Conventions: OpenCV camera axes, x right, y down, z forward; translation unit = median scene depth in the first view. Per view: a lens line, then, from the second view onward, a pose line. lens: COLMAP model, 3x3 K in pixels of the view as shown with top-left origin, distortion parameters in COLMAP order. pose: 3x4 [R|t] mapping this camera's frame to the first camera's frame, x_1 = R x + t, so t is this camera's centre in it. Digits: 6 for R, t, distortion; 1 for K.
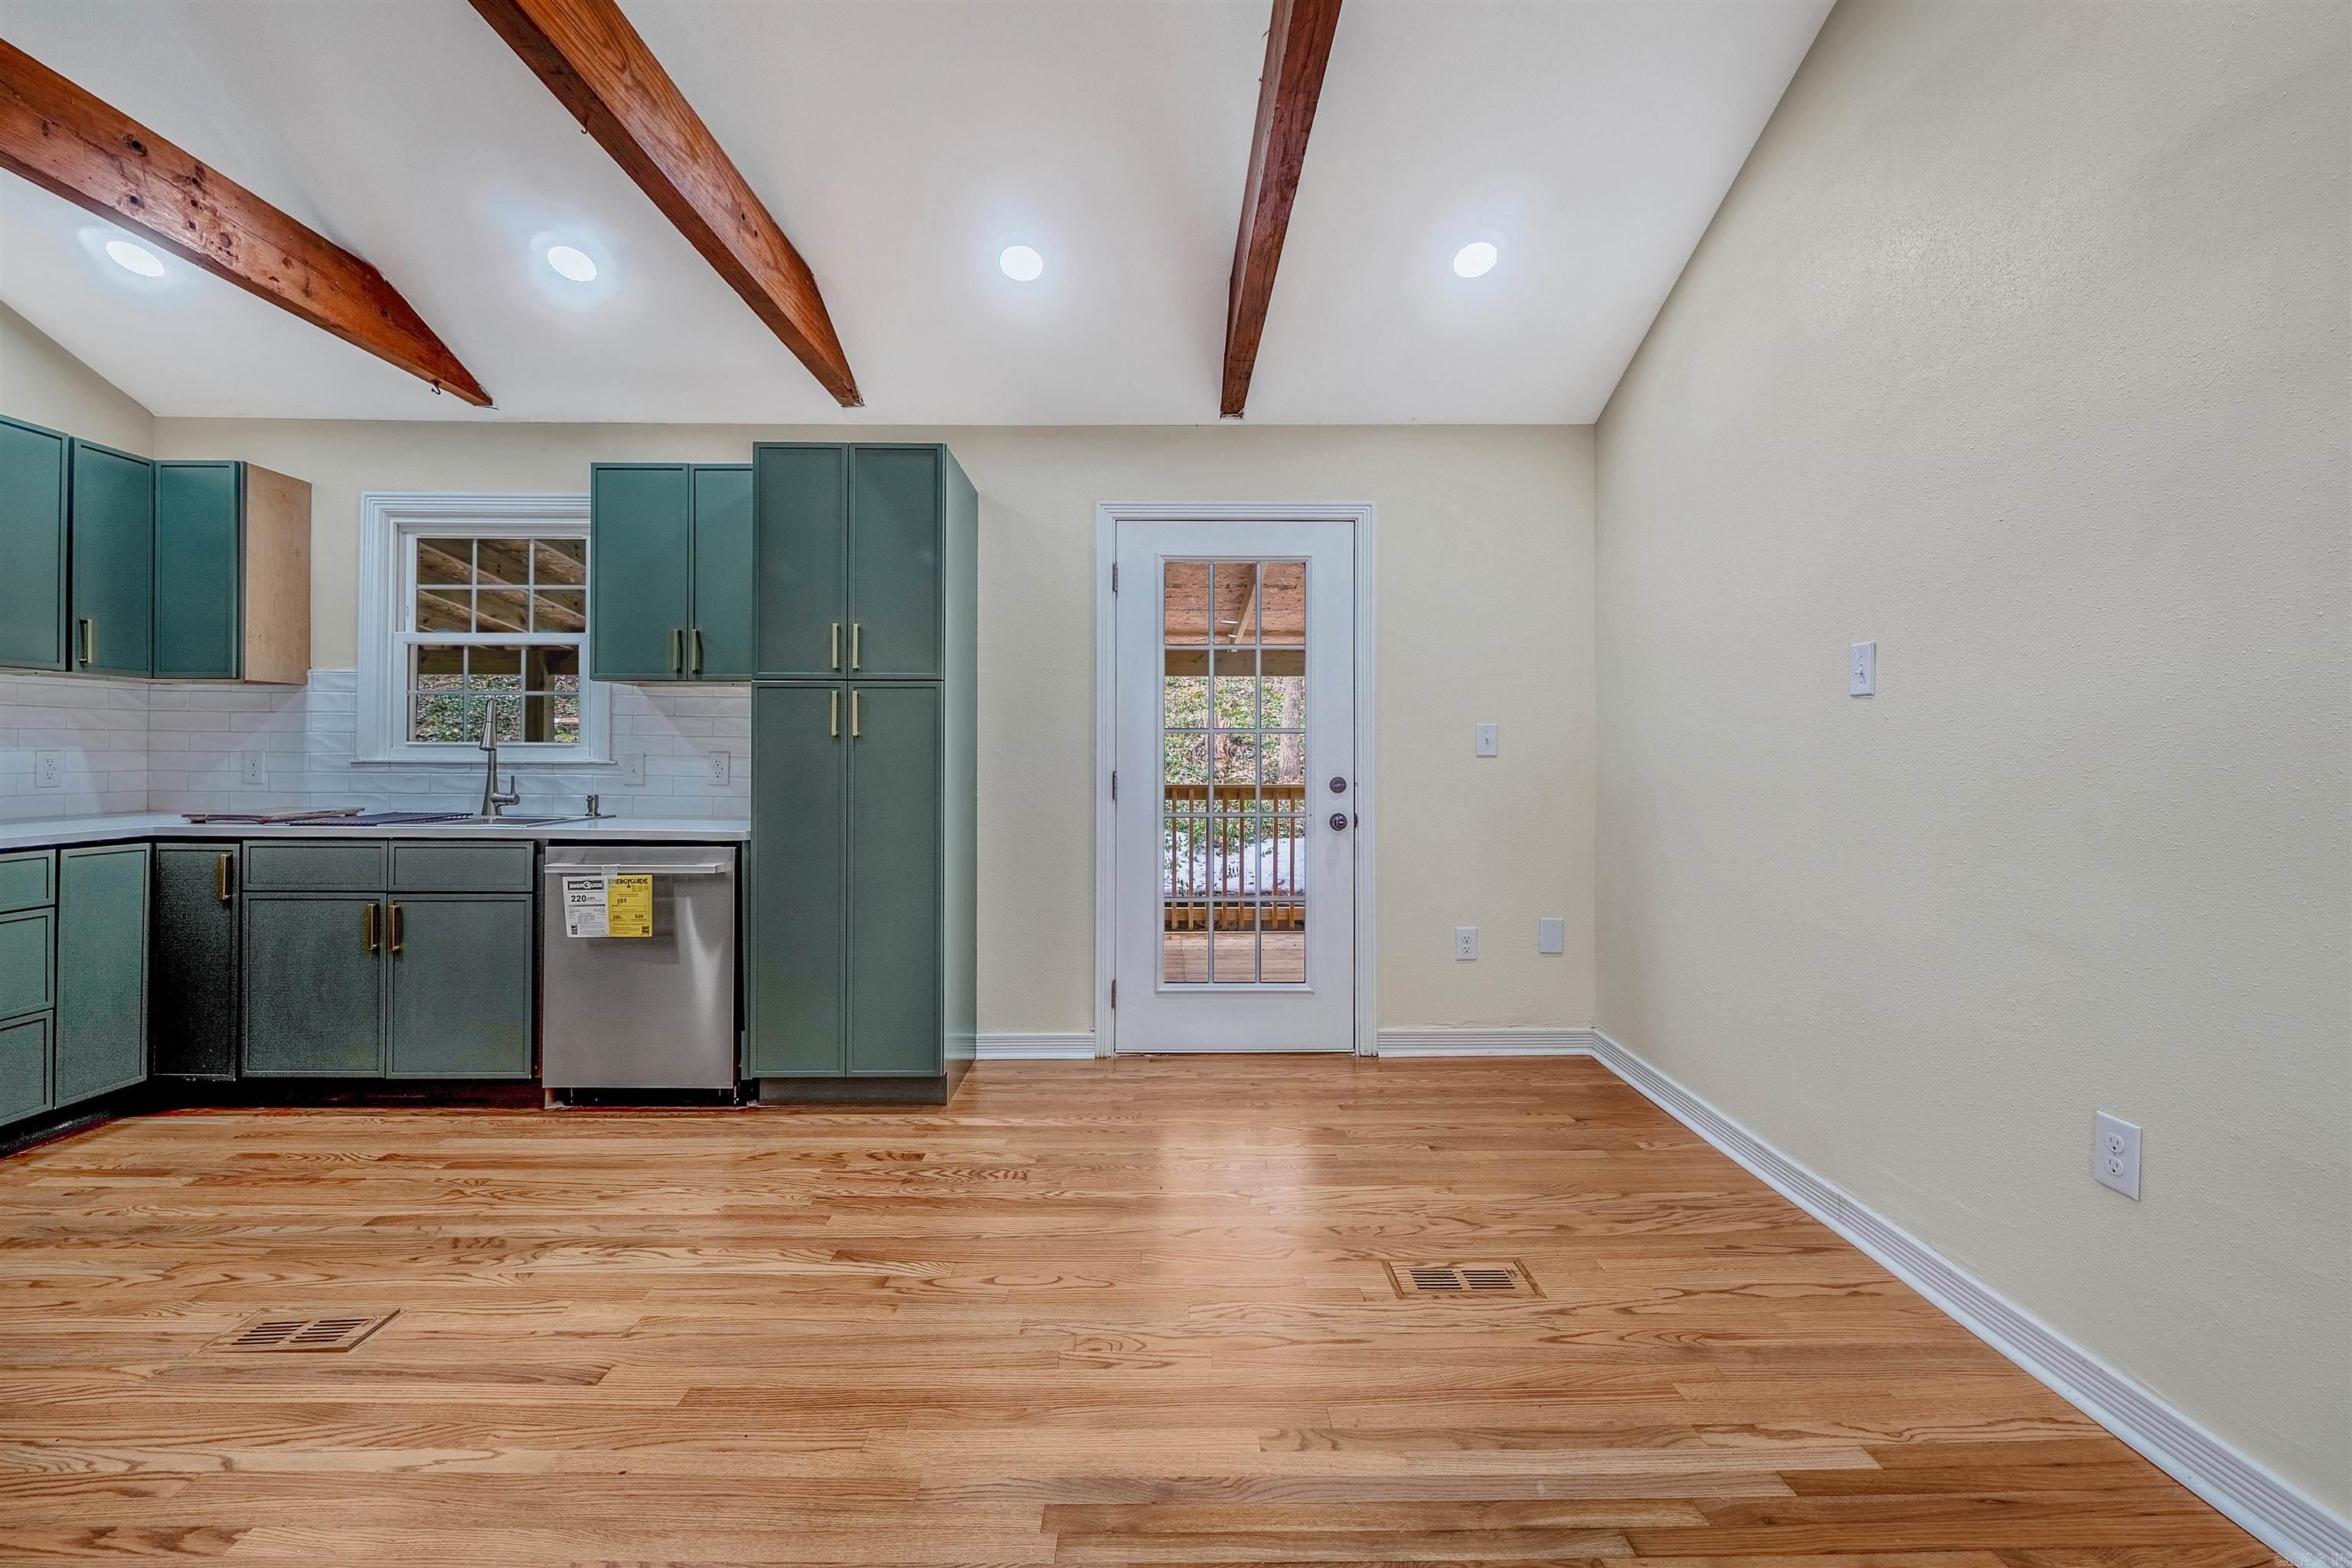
lens RADIAL K [[1028.5, 0, 1169.6], [0, 1028.5, 744.7], [0, 0, 1]] dist [-0.004107, -0.001069]
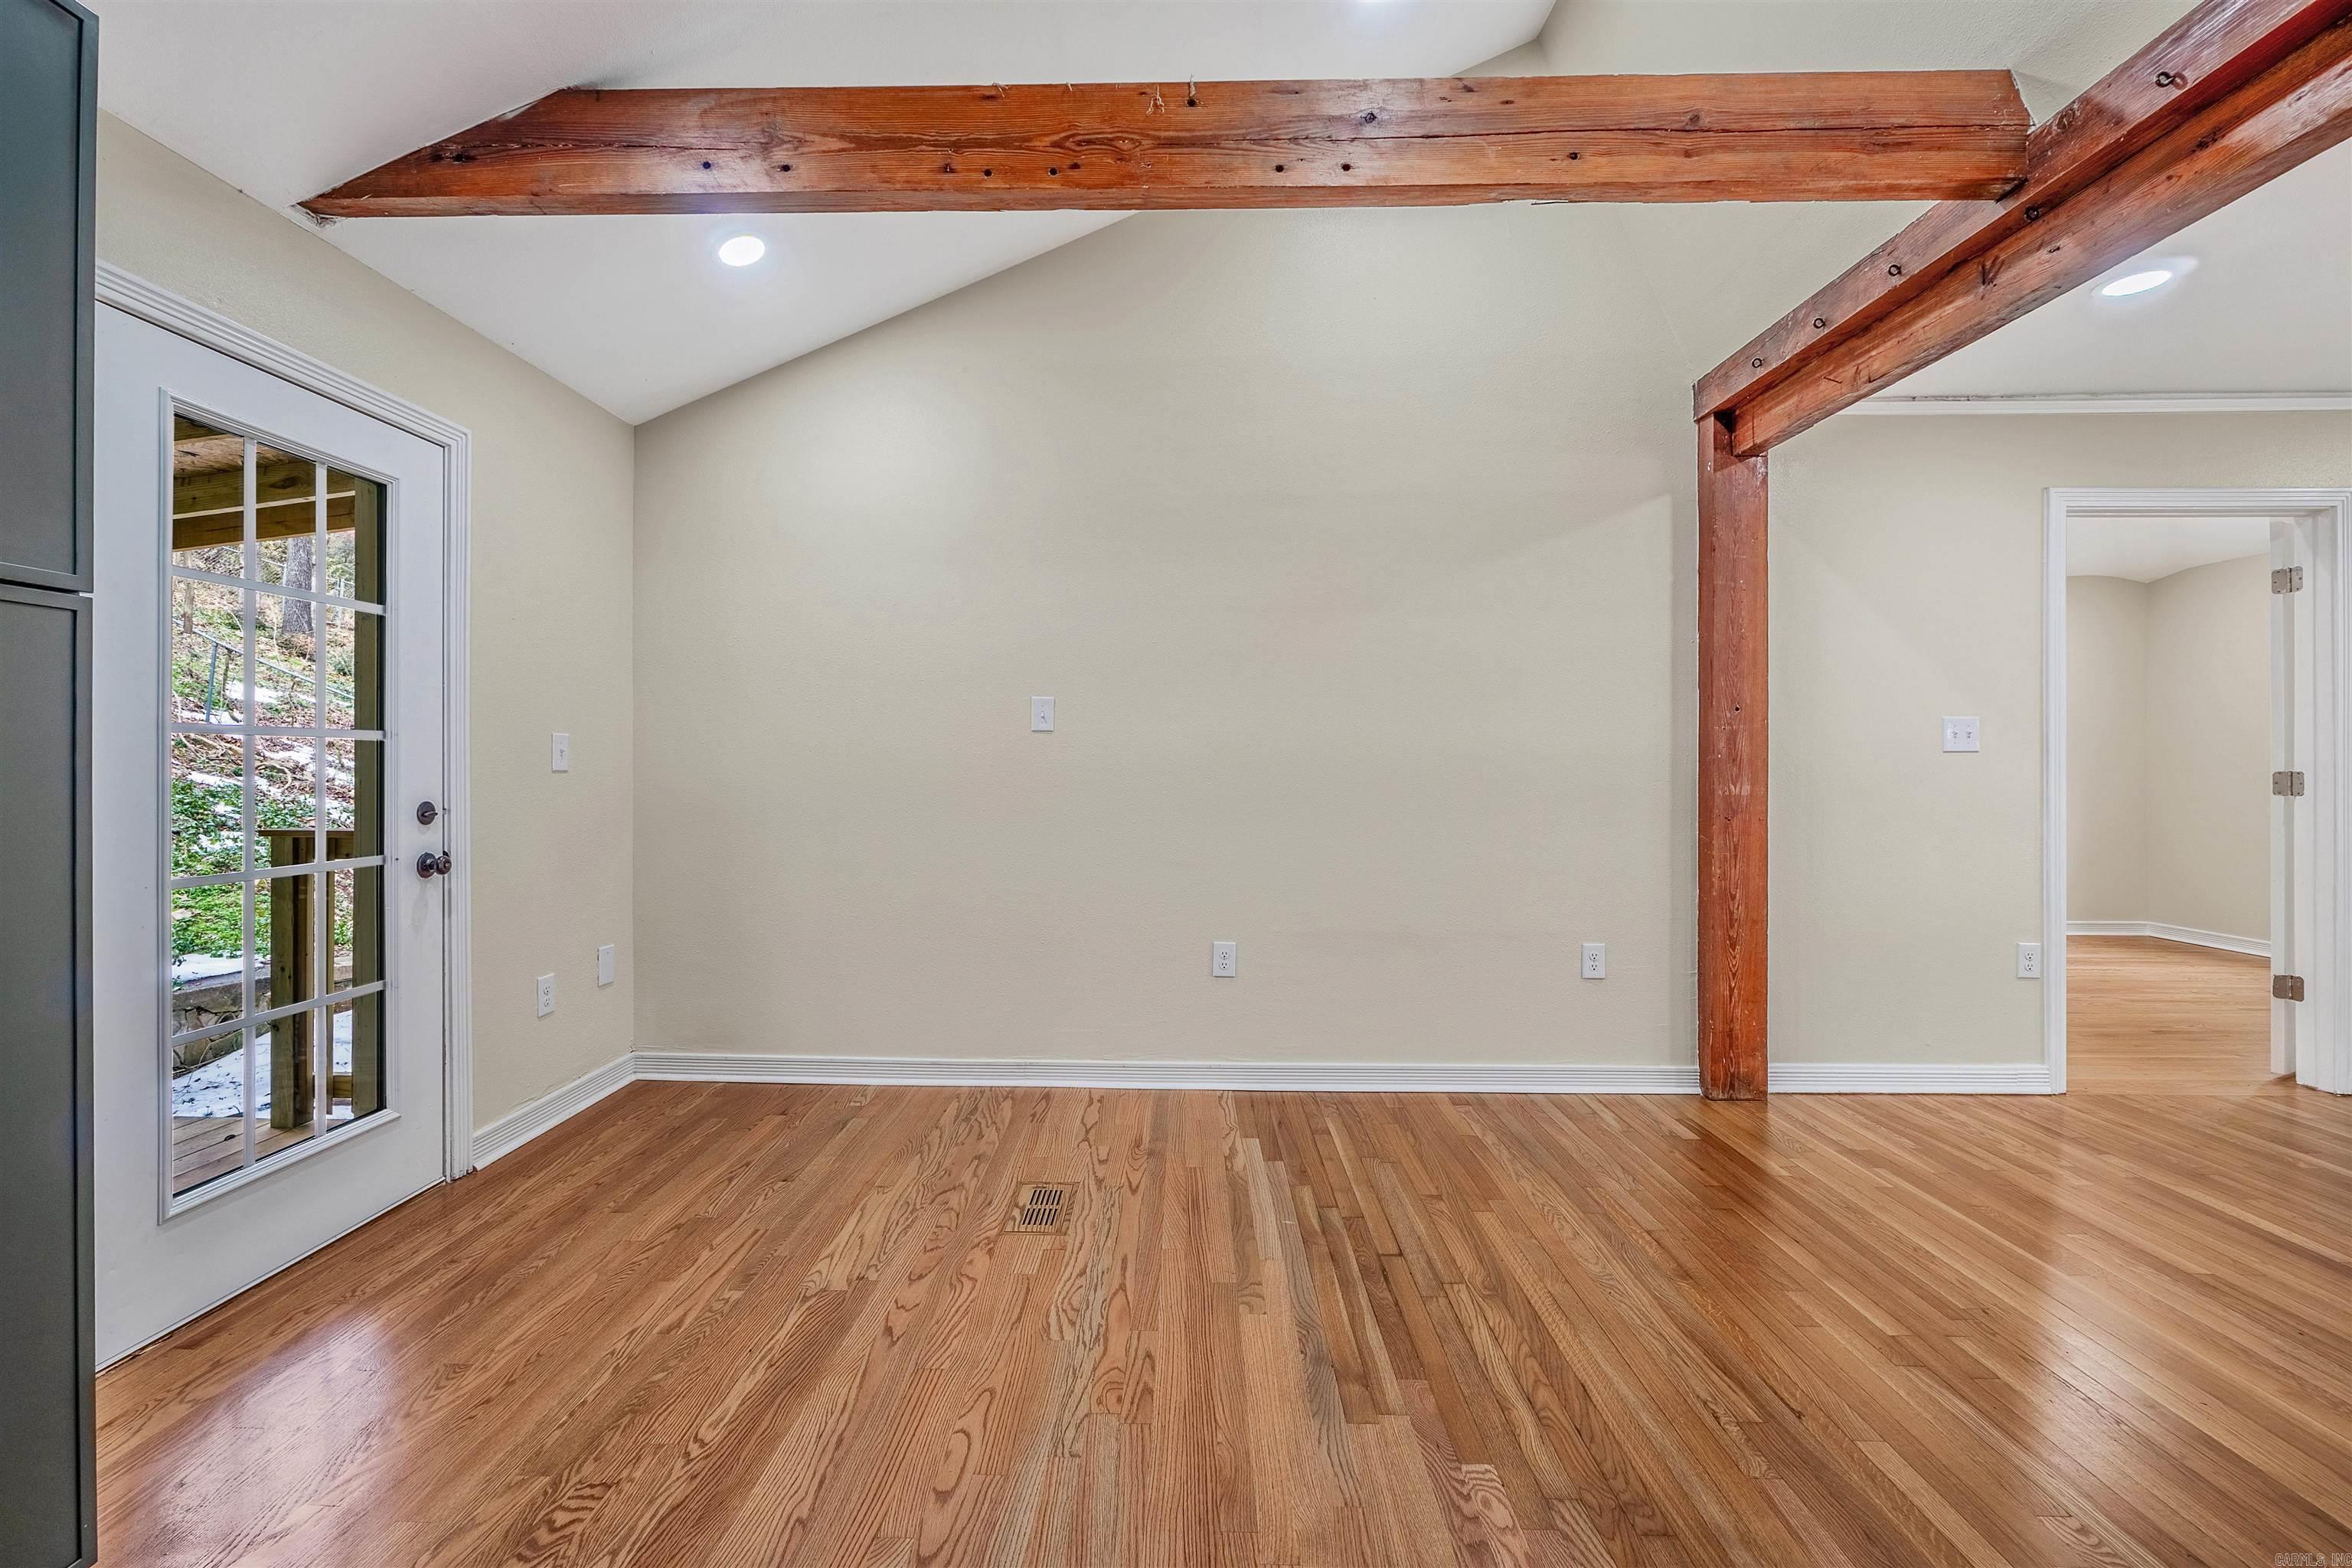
lens RADIAL K [[990.8, 0, 1163.6], [0, 990.8, 764.0], [0, 0, 1]] dist [-0.004813, -0.000408]
pose [[0.037889, 0.000340, 0.999282, -0.609285], [-0.010403, 0.999946, 0.000054, 0.000004], [-0.999228, -0.010397, 0.037890, 0.574497]]
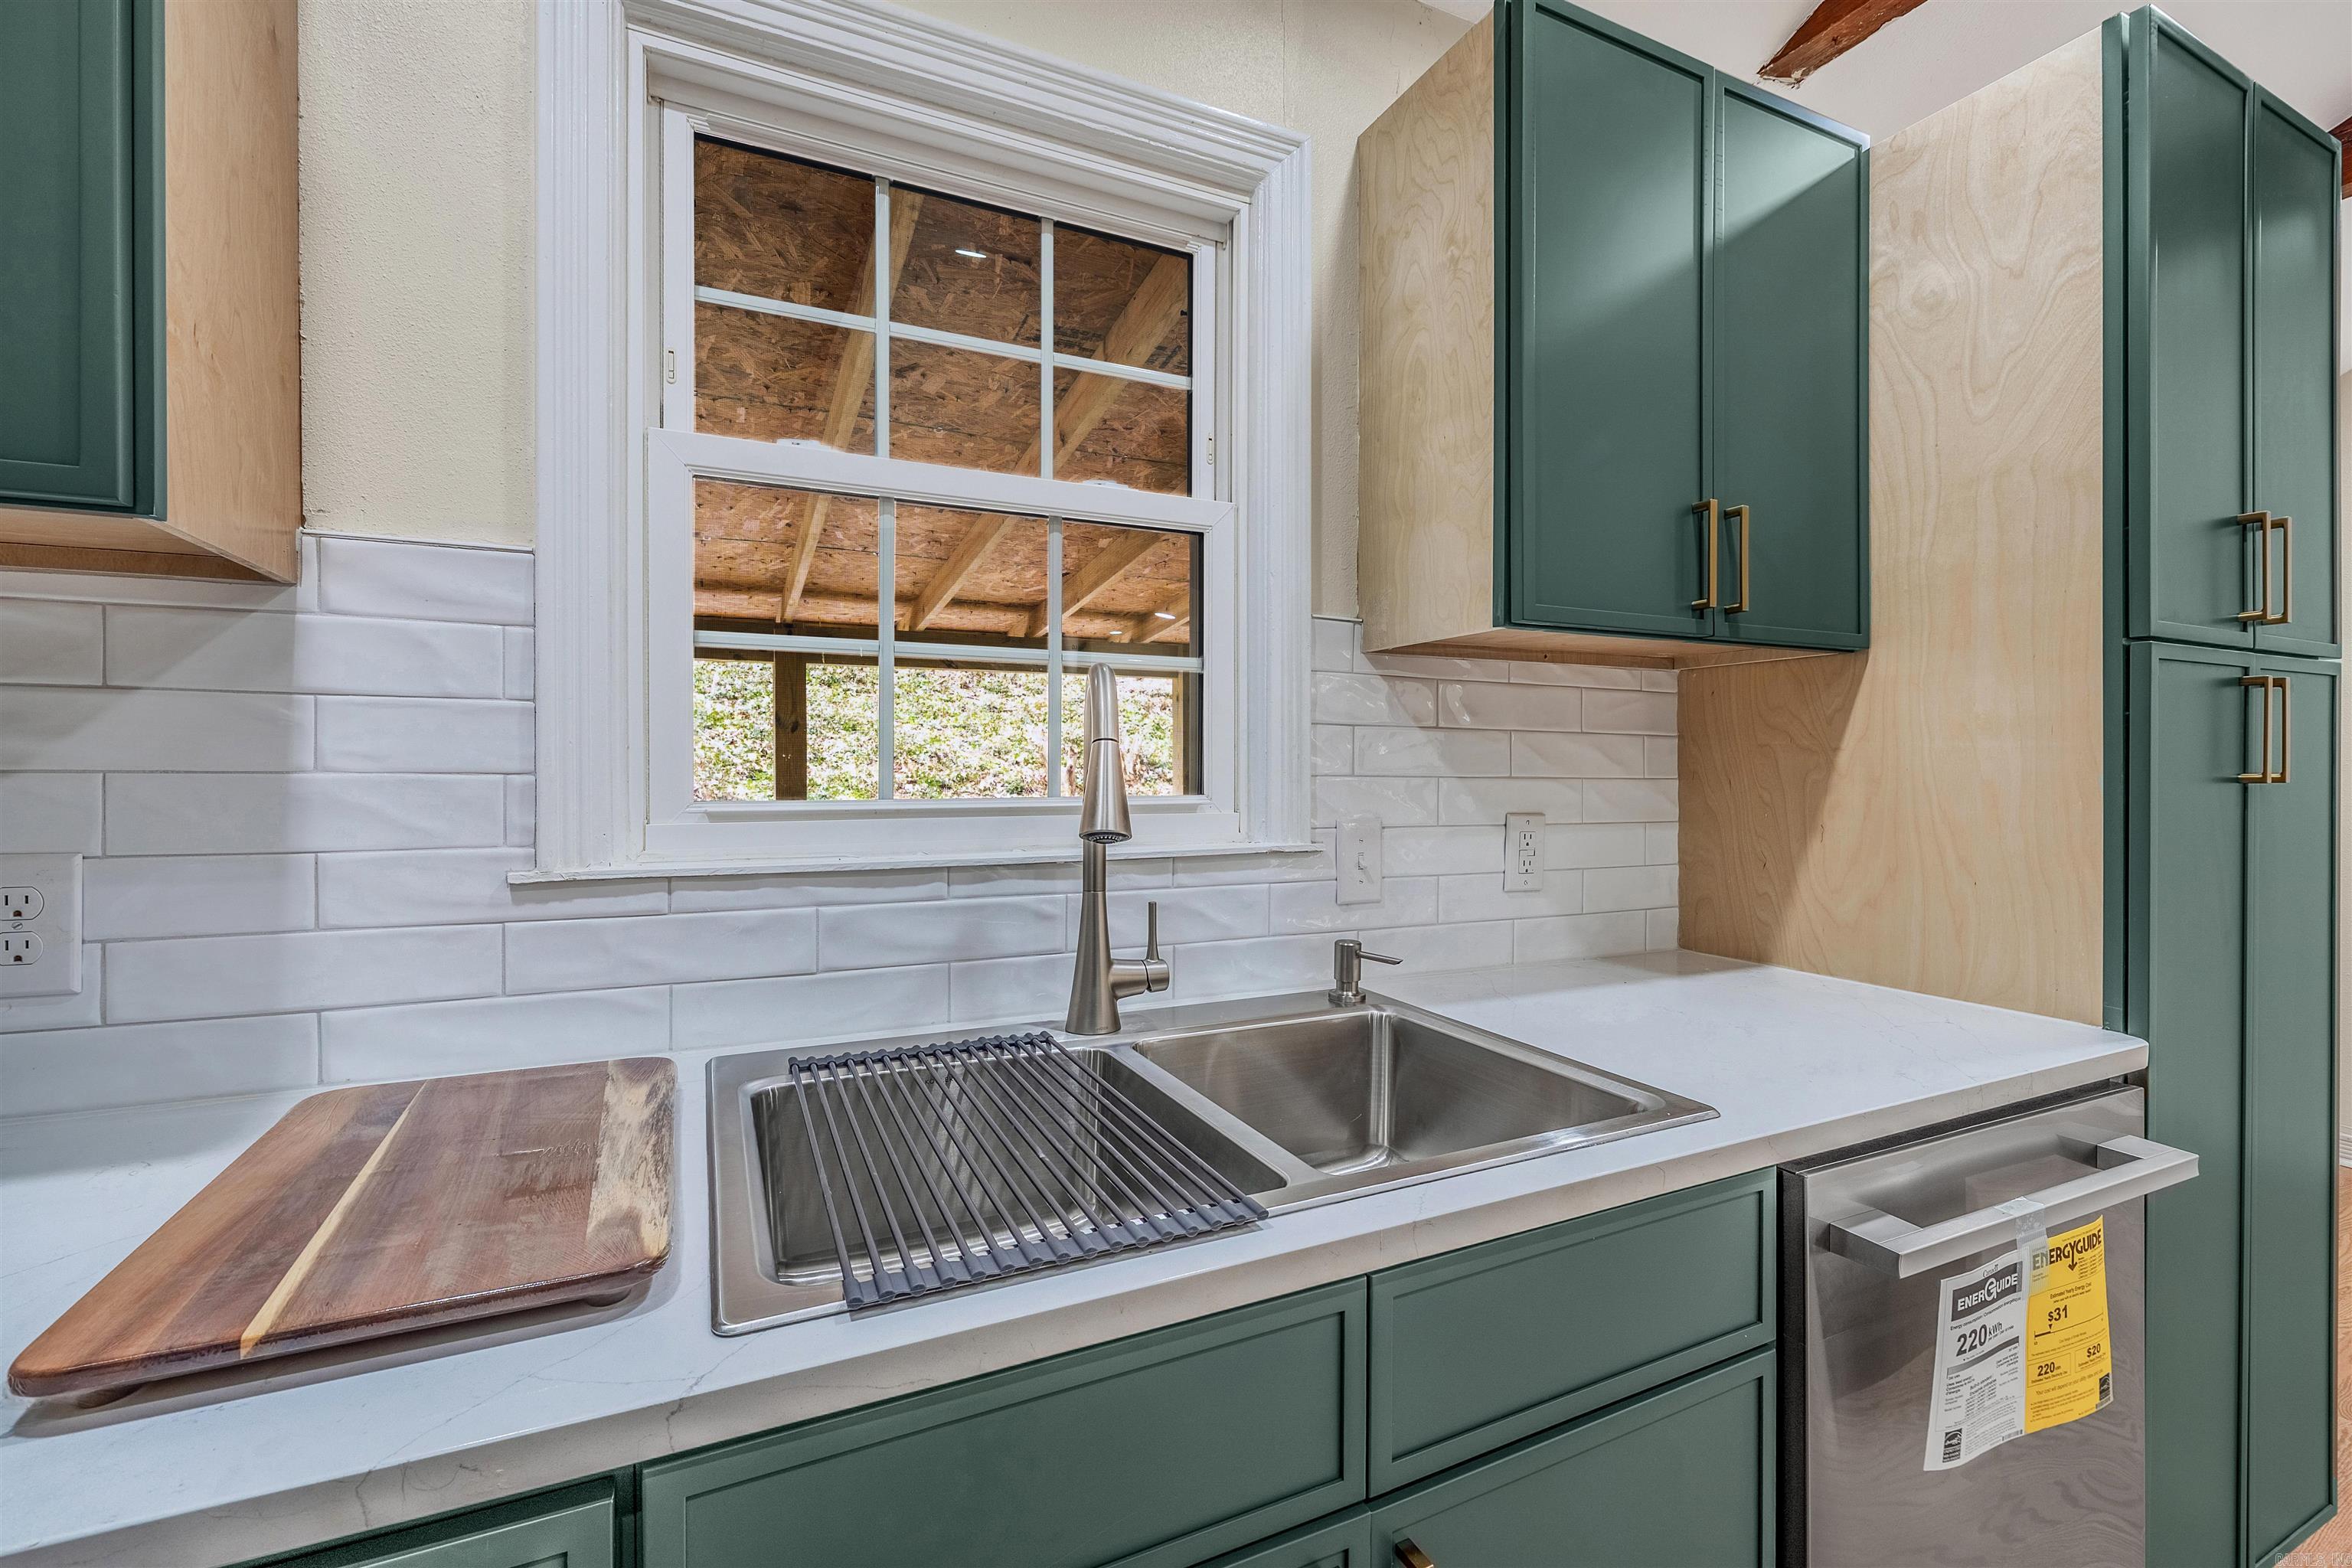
lens RADIAL K [[1000.5, 0, 1176.6], [0, 1000.5, 766.1], [0, 0, 1]] dist [-0.001177, -0.000165]
pose [[0.908054, -0.002798, 0.418843, -0.908784], [-0.001722, 0.999944, 0.010414, -0.020416], [-0.418849, -0.010178, 0.907999, 0.834346]]
